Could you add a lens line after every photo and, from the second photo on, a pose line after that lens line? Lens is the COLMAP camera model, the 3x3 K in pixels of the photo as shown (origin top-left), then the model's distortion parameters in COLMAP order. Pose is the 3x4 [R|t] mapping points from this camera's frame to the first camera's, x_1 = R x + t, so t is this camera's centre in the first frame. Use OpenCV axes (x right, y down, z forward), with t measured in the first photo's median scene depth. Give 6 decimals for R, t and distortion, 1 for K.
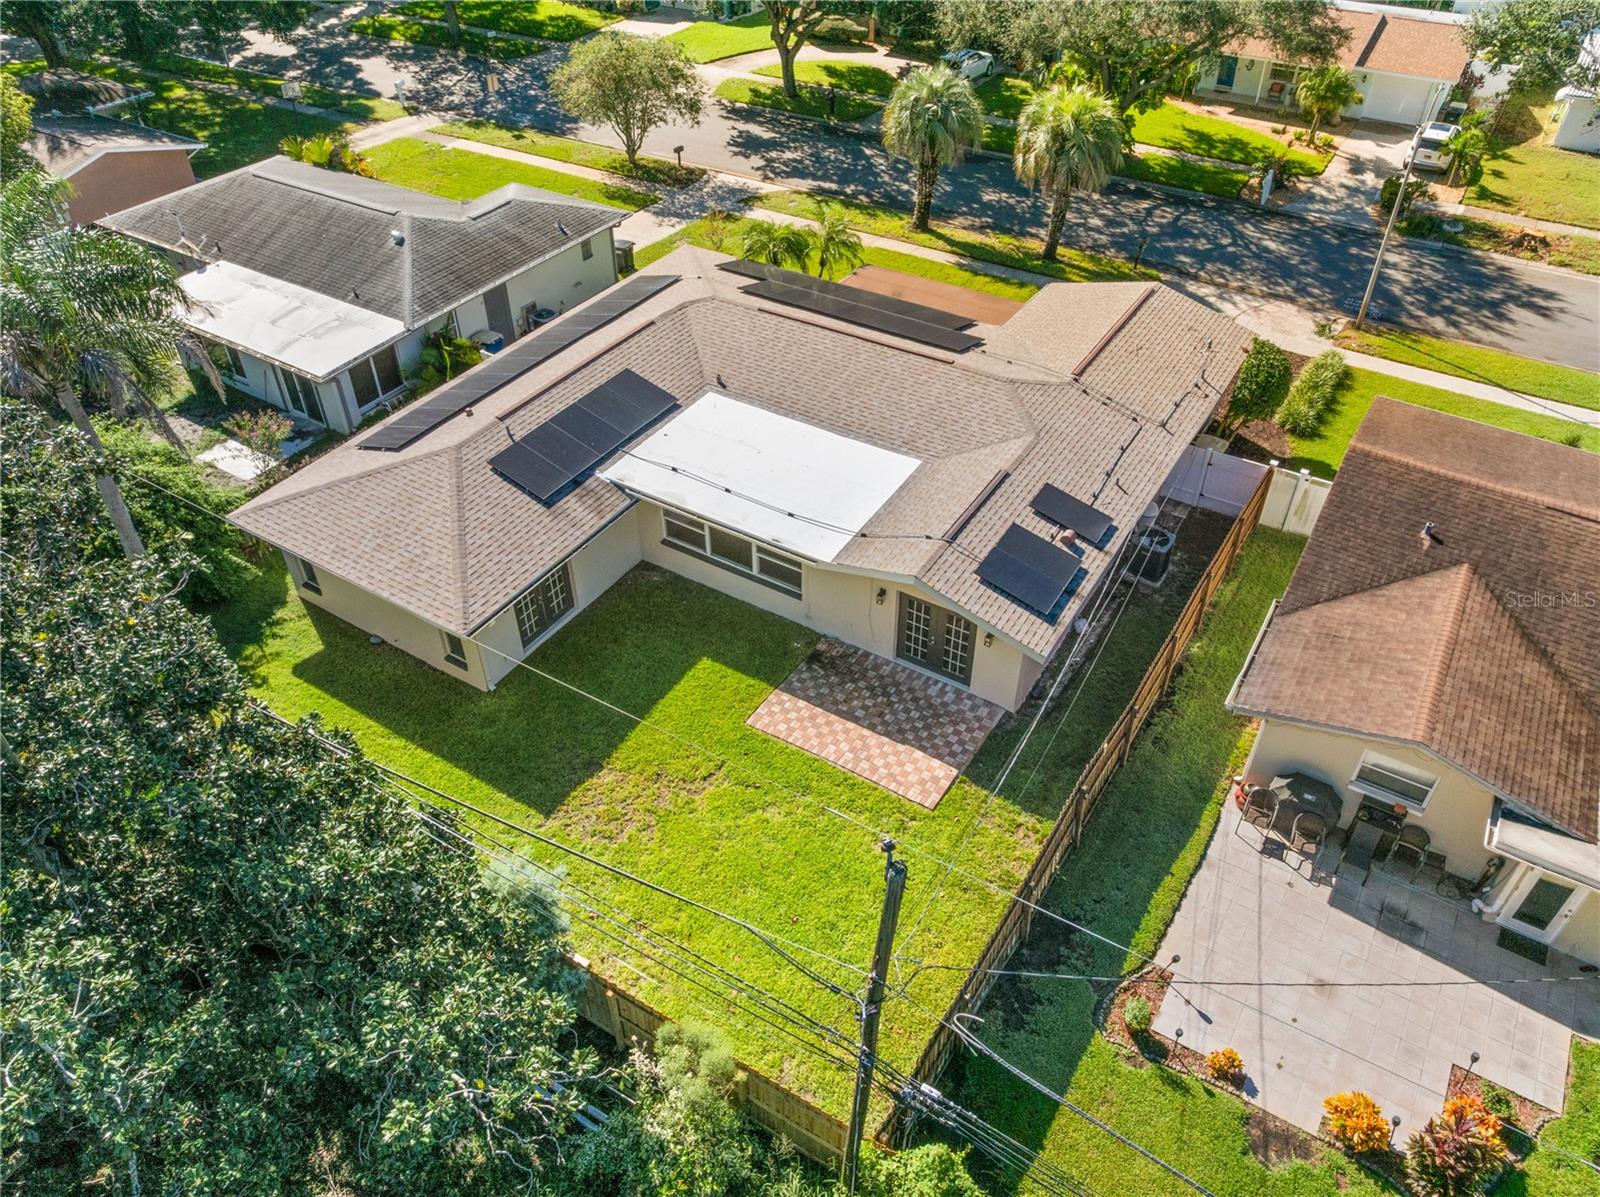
lens RADIAL K [[1128.9, 0, 805.9], [0, 1128.9, 591.2], [0, 0, 1]] dist [-0.032132, 0.001986]
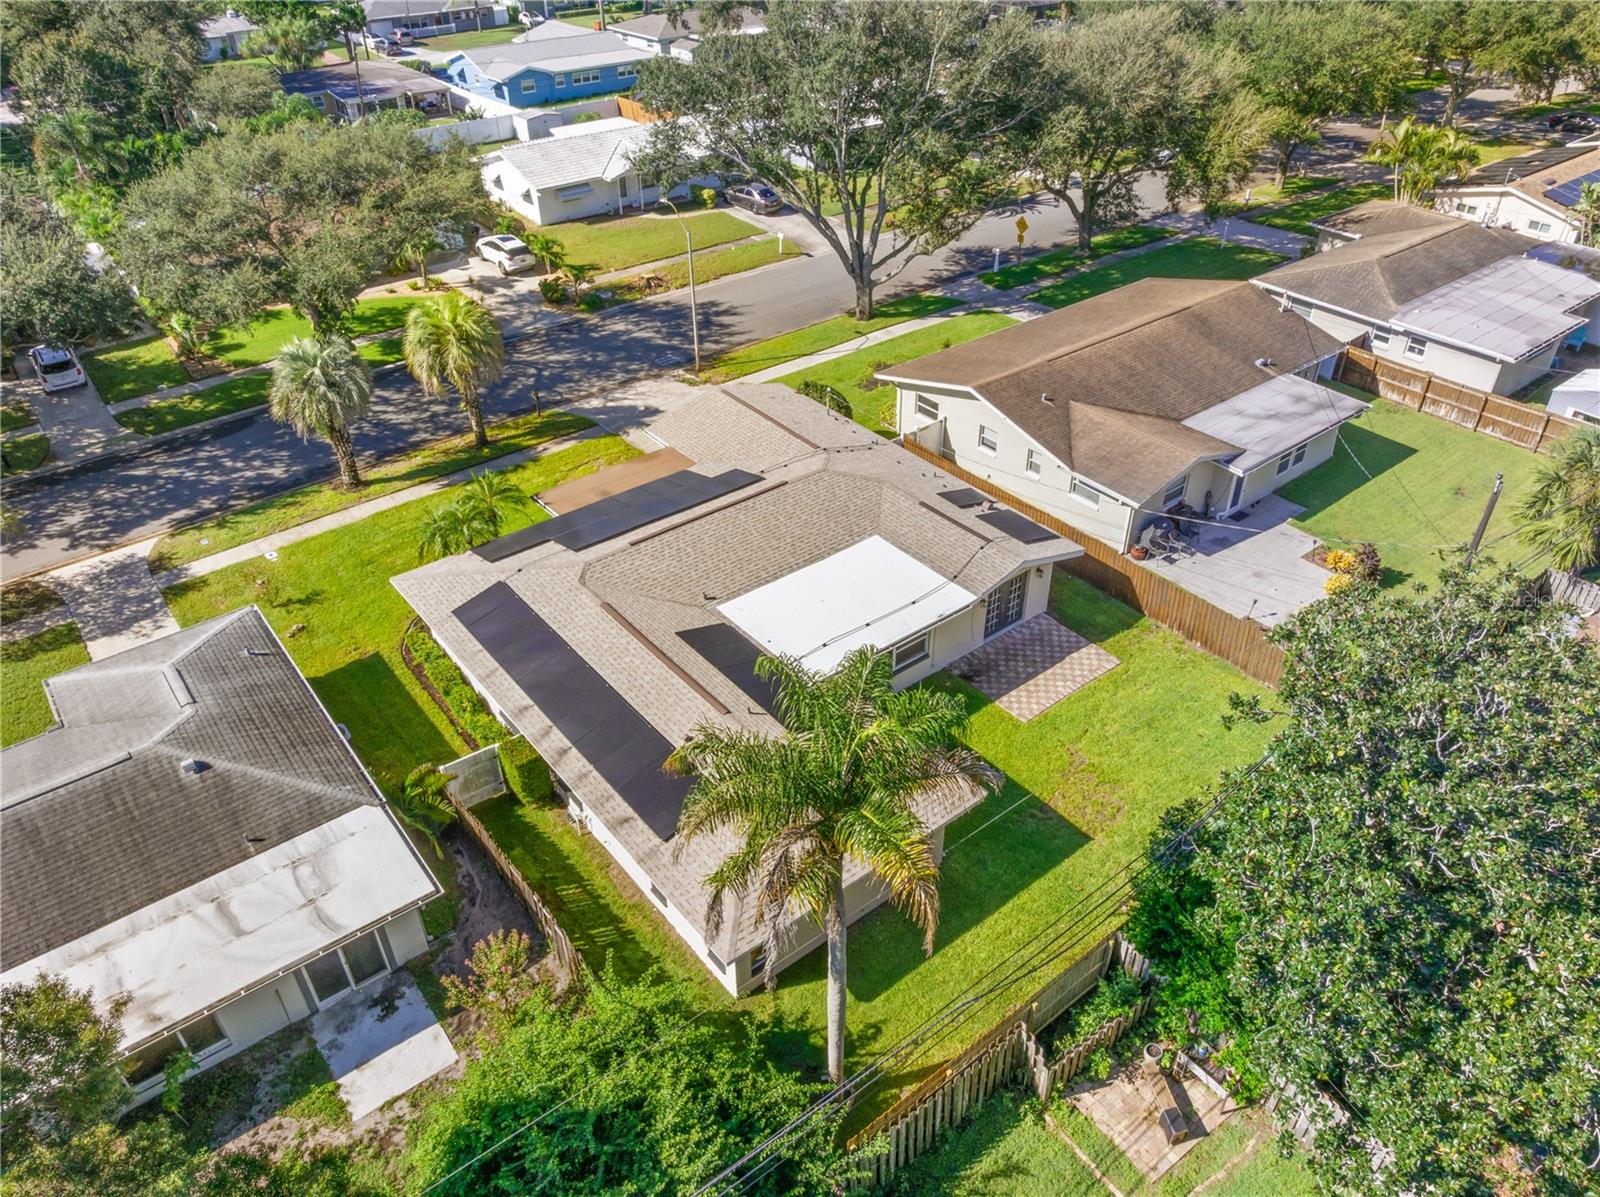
lens RADIAL K [[1128.9, 0, 805.9], [0, 1128.9, 591.2], [0, 0, 1]] dist [-0.032132, 0.001986]
pose [[0.333256, -0.544351, 0.769820, -0.607486], [0.610744, 0.746668, 0.263588, -0.287424], [-0.718284, 0.382320, 0.581291, 0.189528]]
